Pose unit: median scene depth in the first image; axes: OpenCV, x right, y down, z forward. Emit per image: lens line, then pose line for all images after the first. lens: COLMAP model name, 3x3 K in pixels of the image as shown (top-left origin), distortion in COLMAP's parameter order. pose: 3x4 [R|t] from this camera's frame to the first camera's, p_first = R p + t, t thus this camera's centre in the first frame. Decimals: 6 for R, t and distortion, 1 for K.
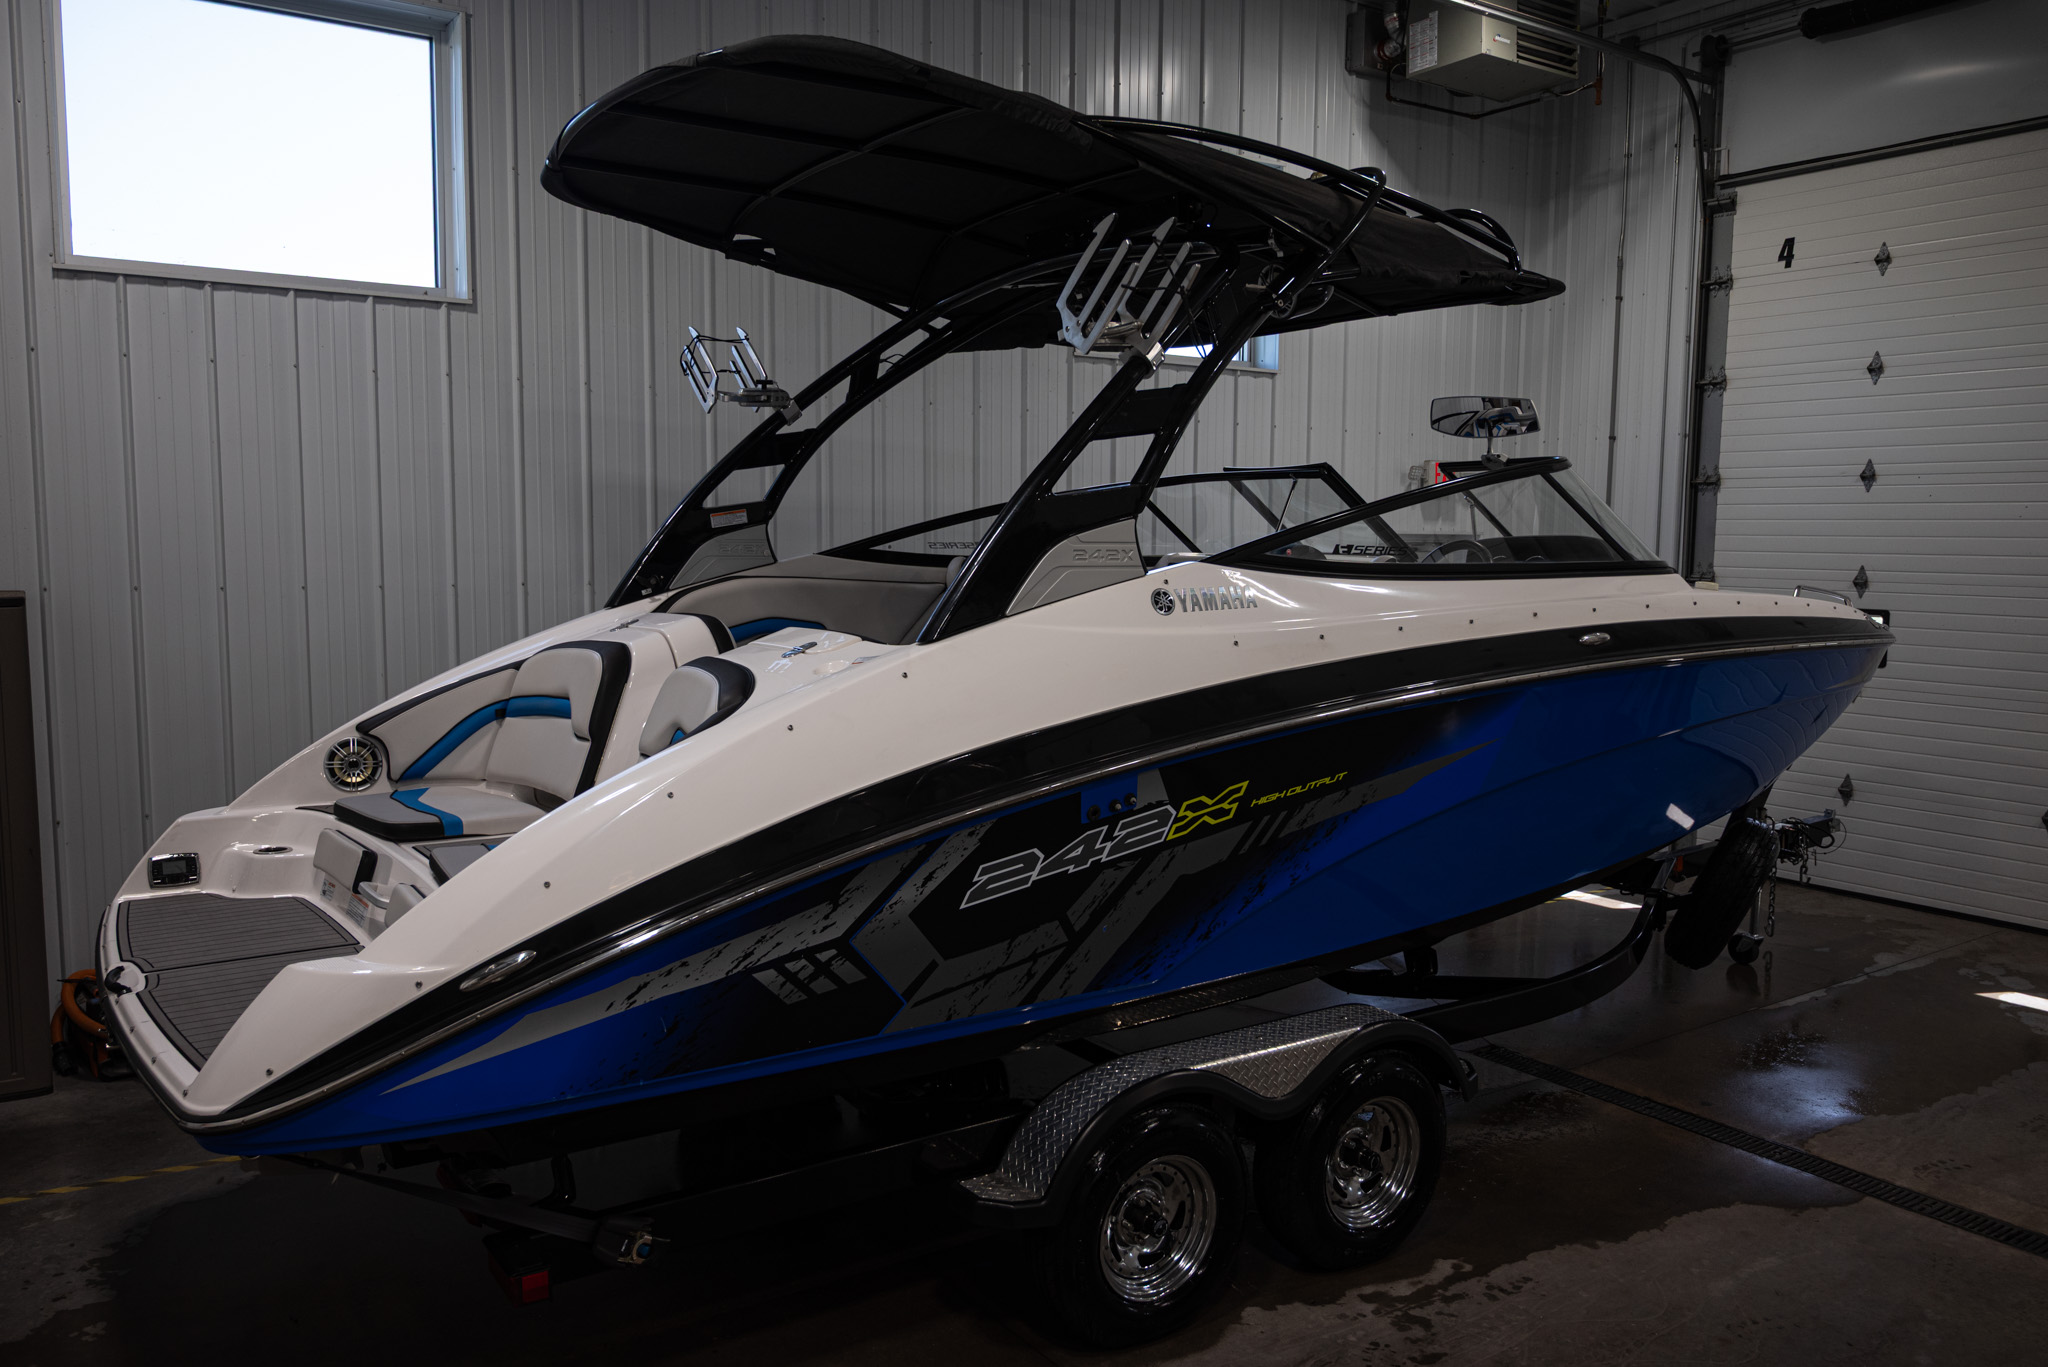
lens RADIAL K [[1565.8, 0, 1024.0], [0, 1565.8, 683.5], [0, 0, 1]] dist [-0.052919, -0.003342]
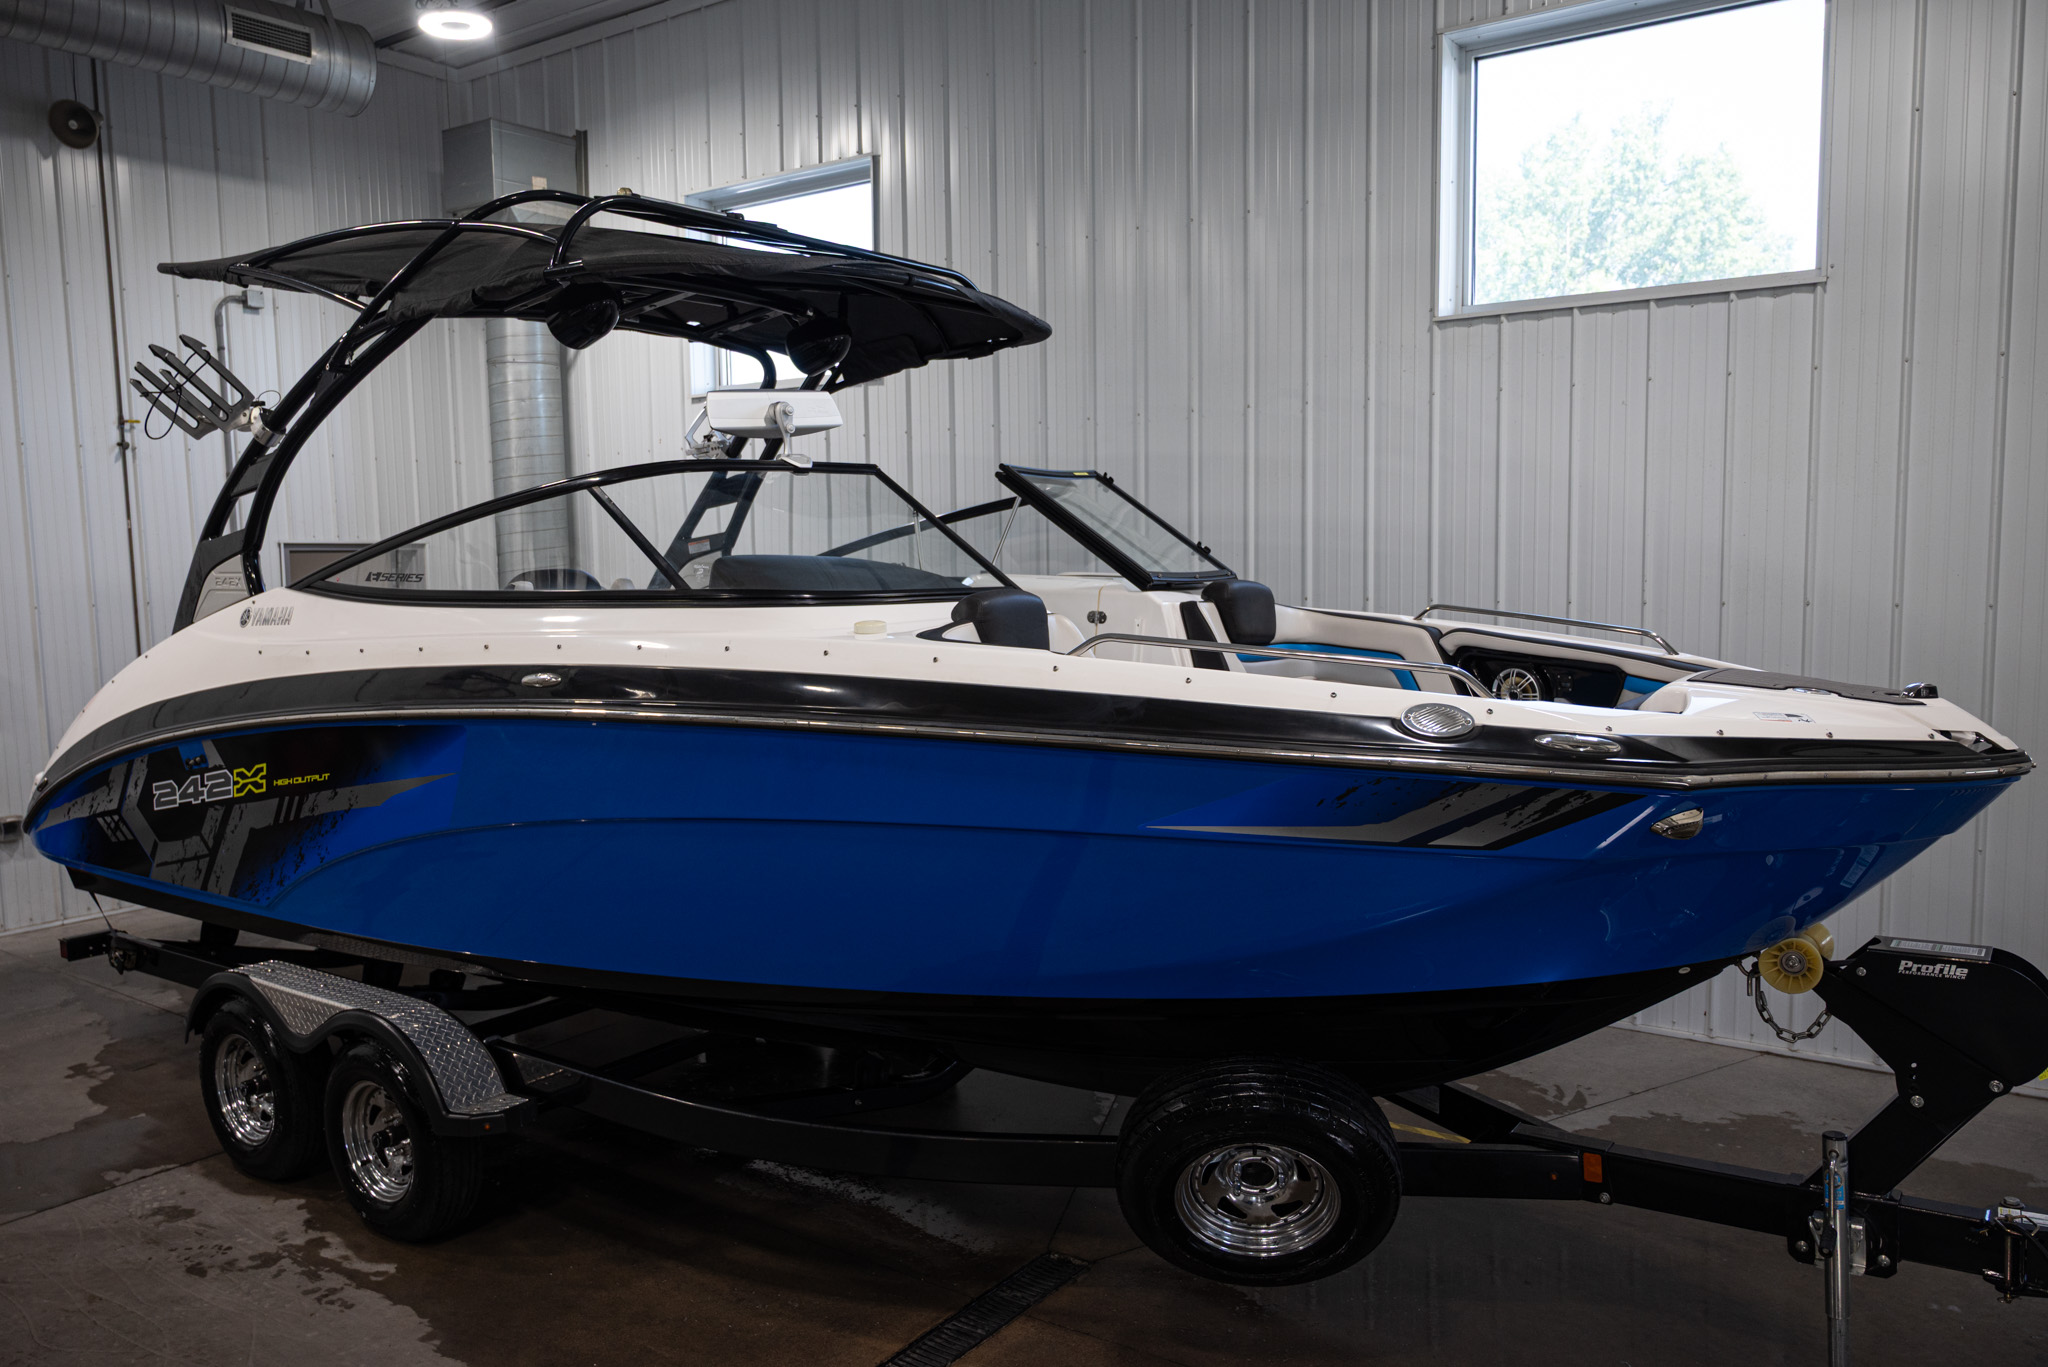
lens RADIAL K [[1546.1, 0, 1024.9], [0, 1546.1, 718.0], [0, 0, 1]] dist [-0.004297, -0.005324]
pose [[0.341979, 0.090986, -0.935292, 1.408511], [-0.072698, 0.994880, 0.070202, -0.097869], [0.936891, 0.043986, 0.346843, 1.071812]]
